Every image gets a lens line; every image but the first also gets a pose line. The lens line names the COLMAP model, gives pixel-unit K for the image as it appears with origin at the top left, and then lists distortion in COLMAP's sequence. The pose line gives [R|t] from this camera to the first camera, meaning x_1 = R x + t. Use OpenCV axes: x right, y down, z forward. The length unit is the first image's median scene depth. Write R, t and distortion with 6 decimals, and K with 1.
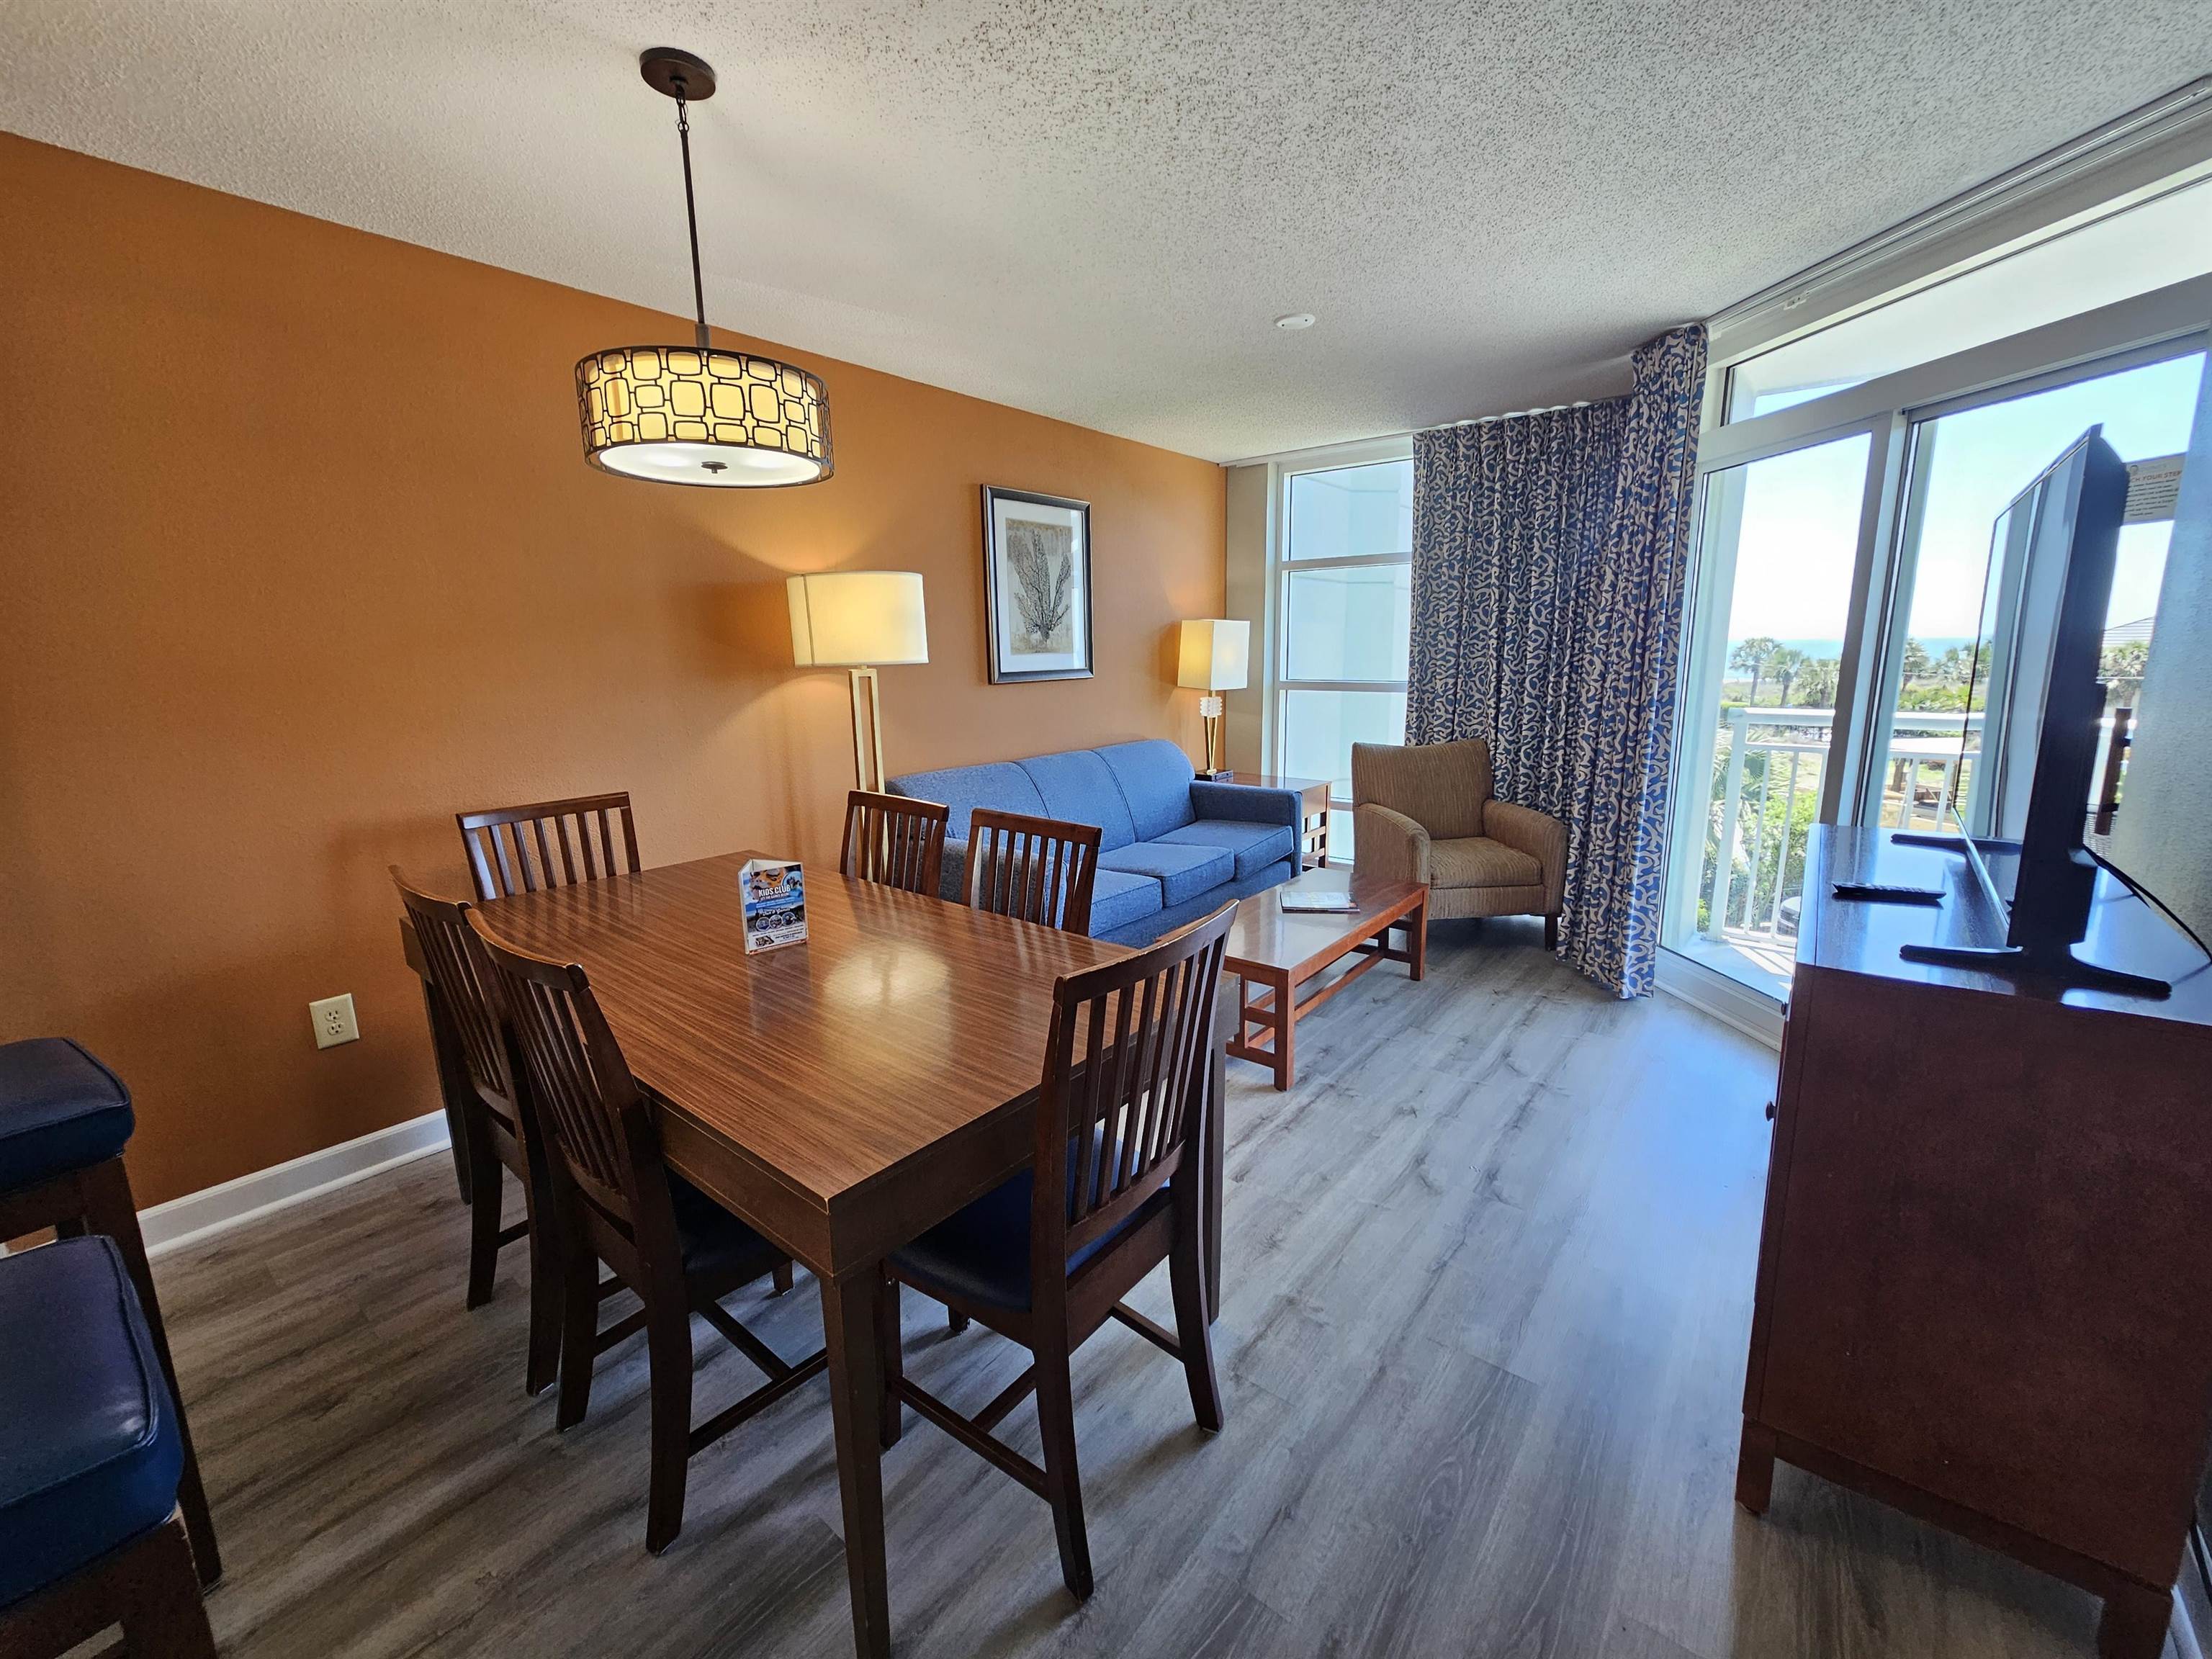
lens RADIAL K [[900.1, 0, 1110.6], [0, 900.1, 816.4], [0, 0, 1]] dist [-0.001213, 0.000866]
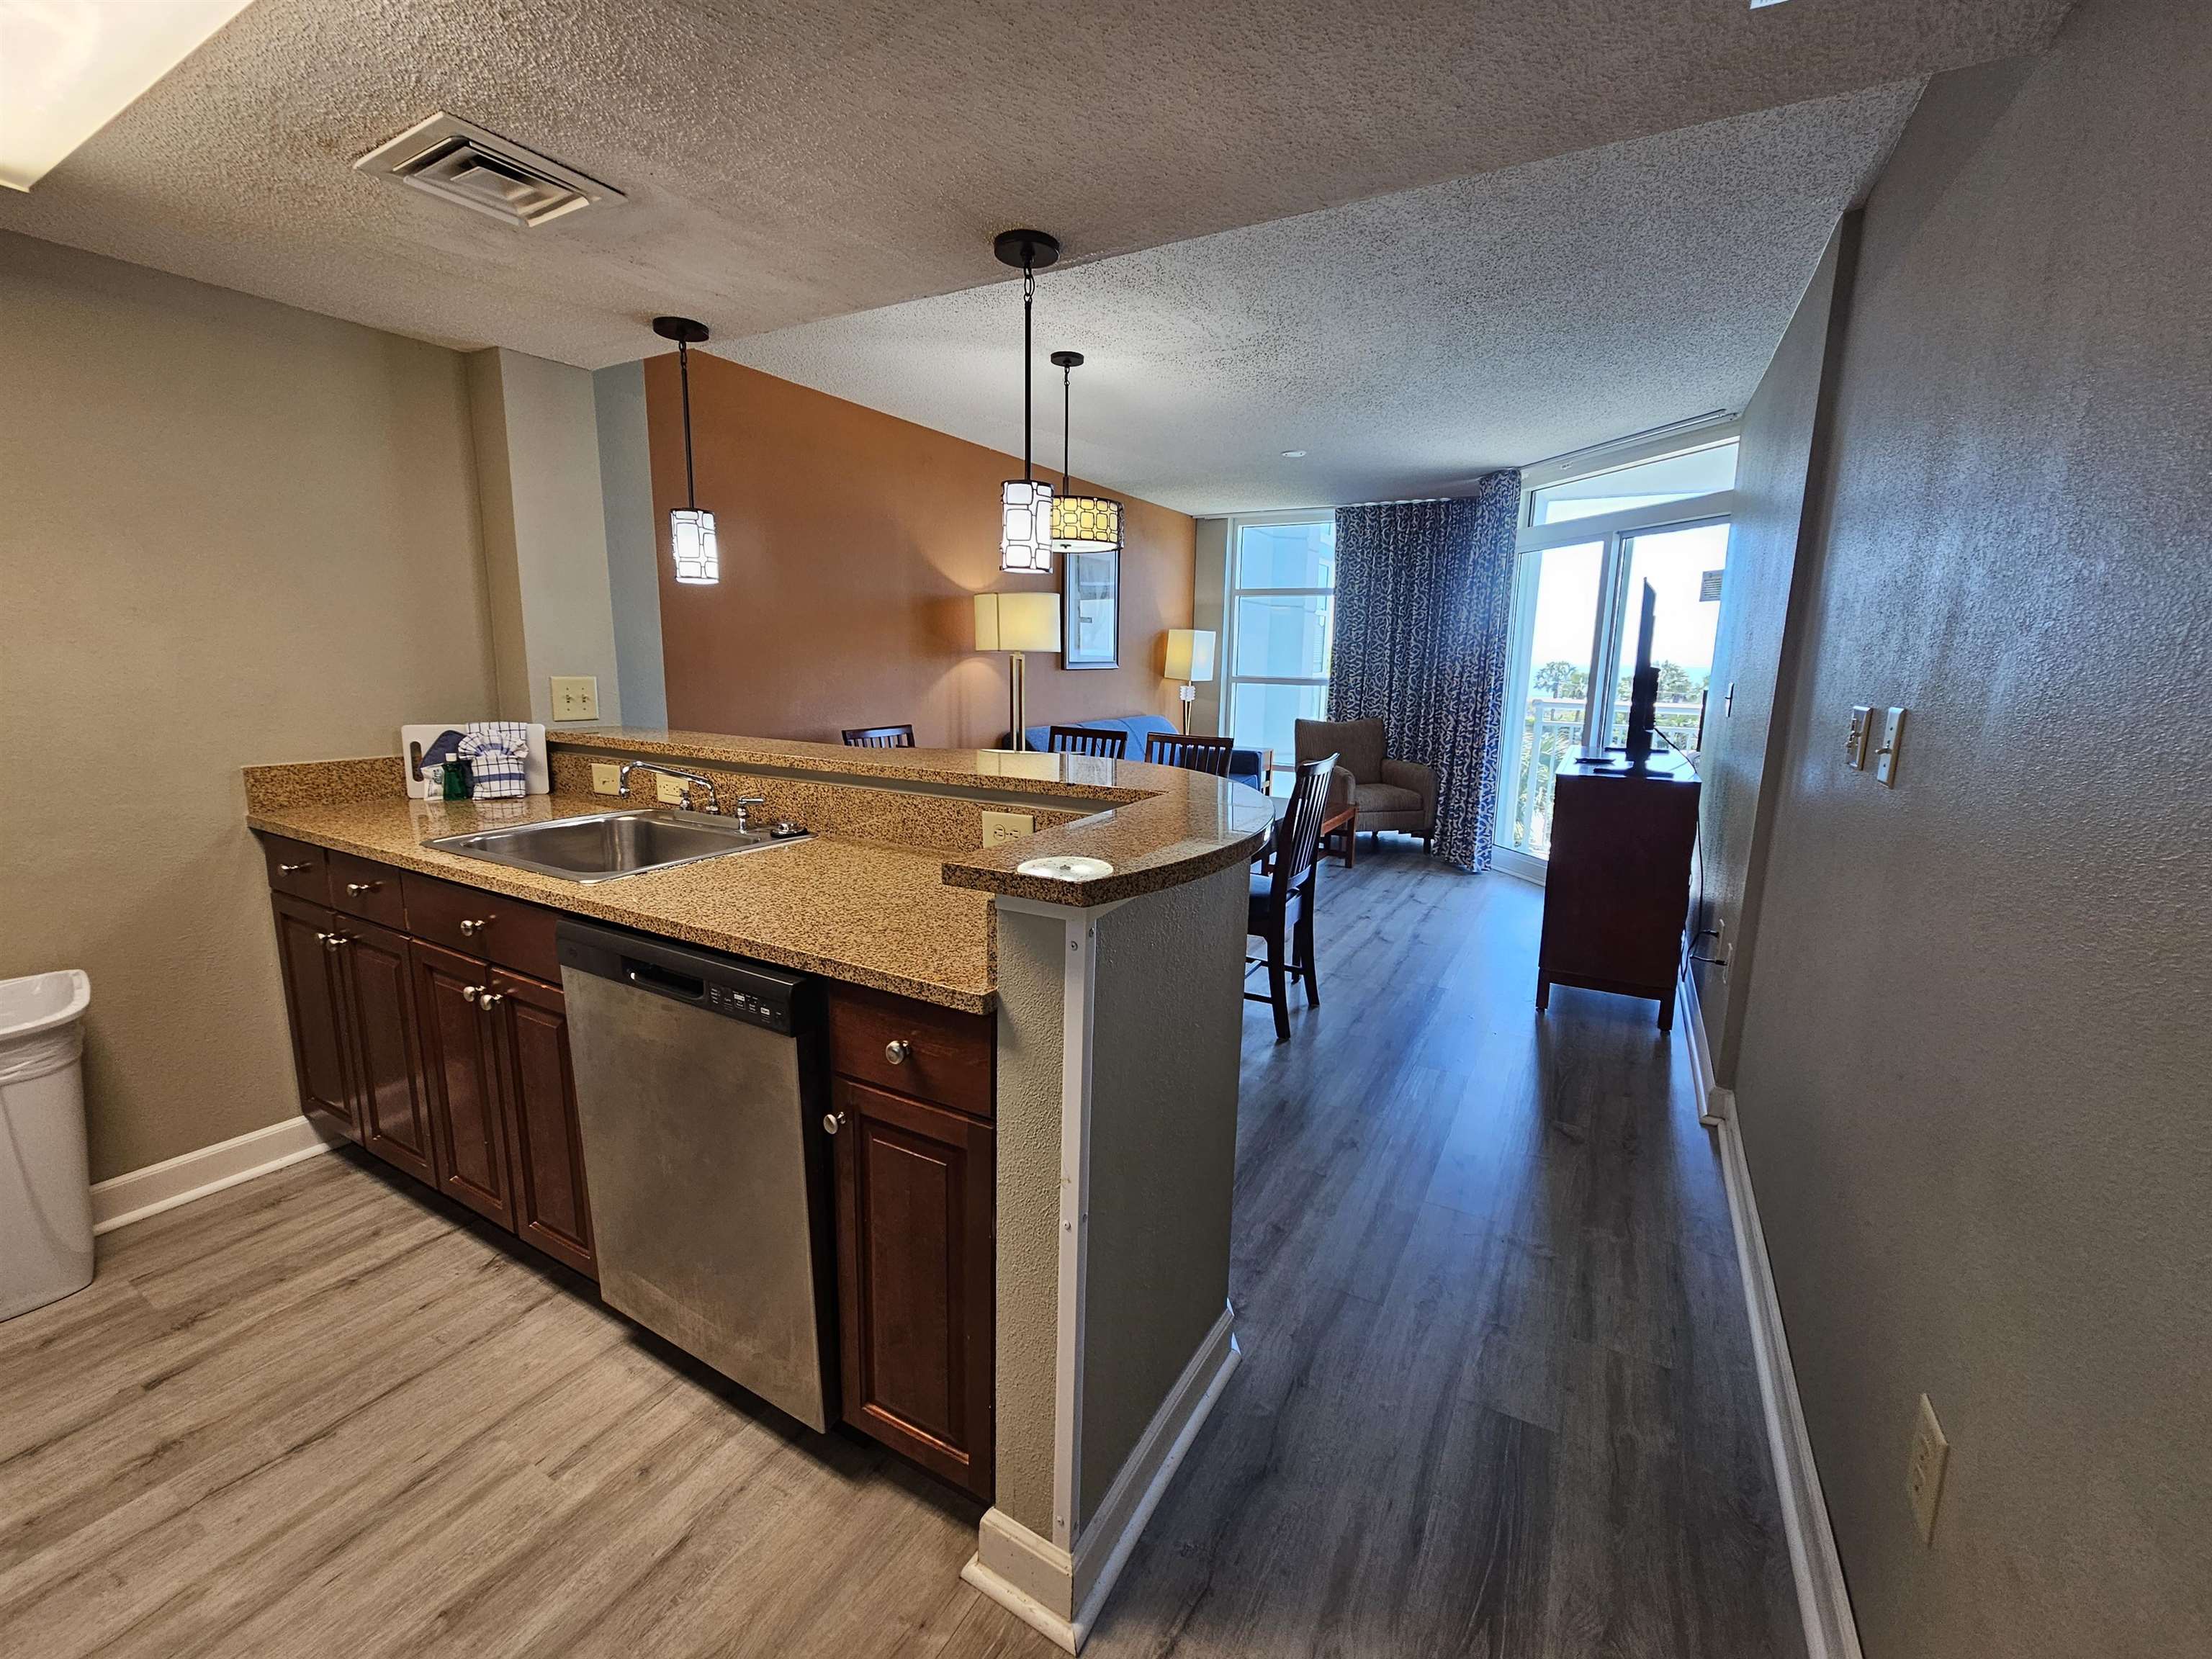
lens RADIAL K [[900.1, 0, 1112.9], [0, 900.1, 817.5], [0, 0, 1]] dist [-0.001213, 0.000866]
pose [[0.986442, 0.001614, 0.164100, -0.315934], [-0.000662, 0.999983, -0.005855, 0.105184], [-0.164106, 0.005667, 0.986426, -0.461391]]
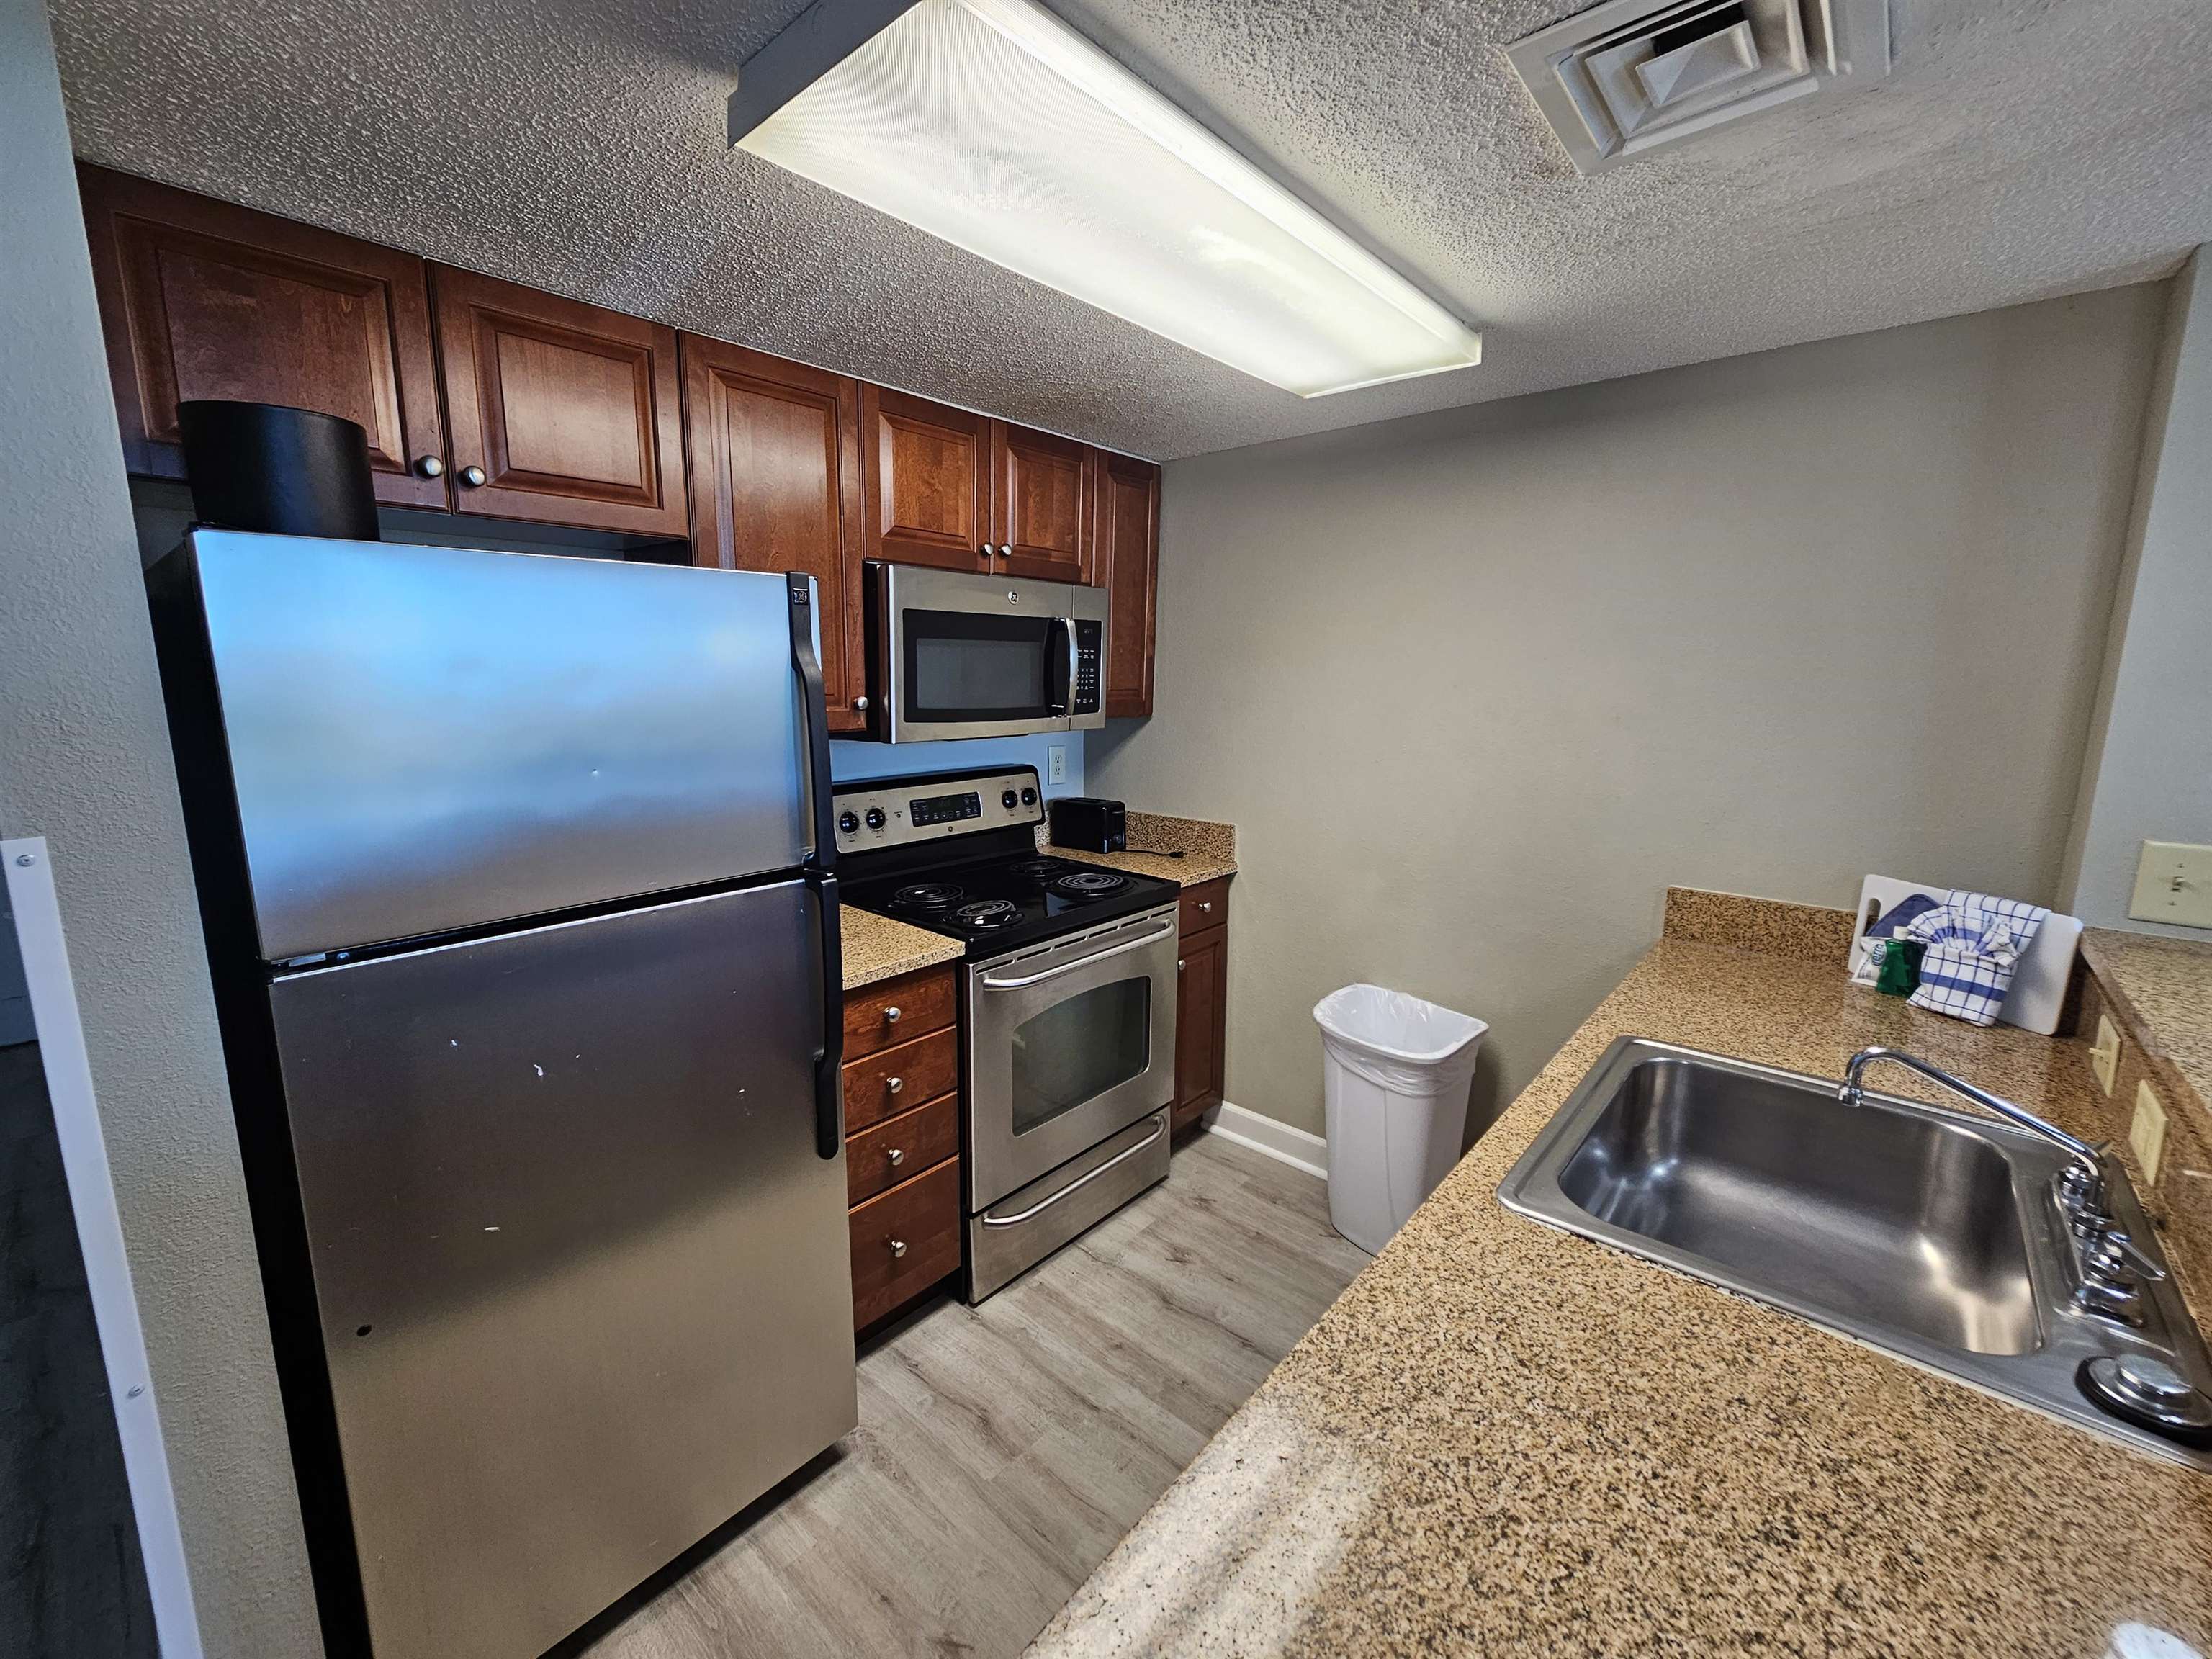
lens RADIAL K [[900.1, 0, 1118.2], [0, 900.1, 823.5], [0, 0, 1]] dist [-0.001213, 0.000866]
pose [[-0.038015, 0.180380, -0.982862, -0.243724], [-0.187927, 0.964733, 0.184321, -0.002720], [0.981447, 0.191713, -0.002776, -0.126762]]
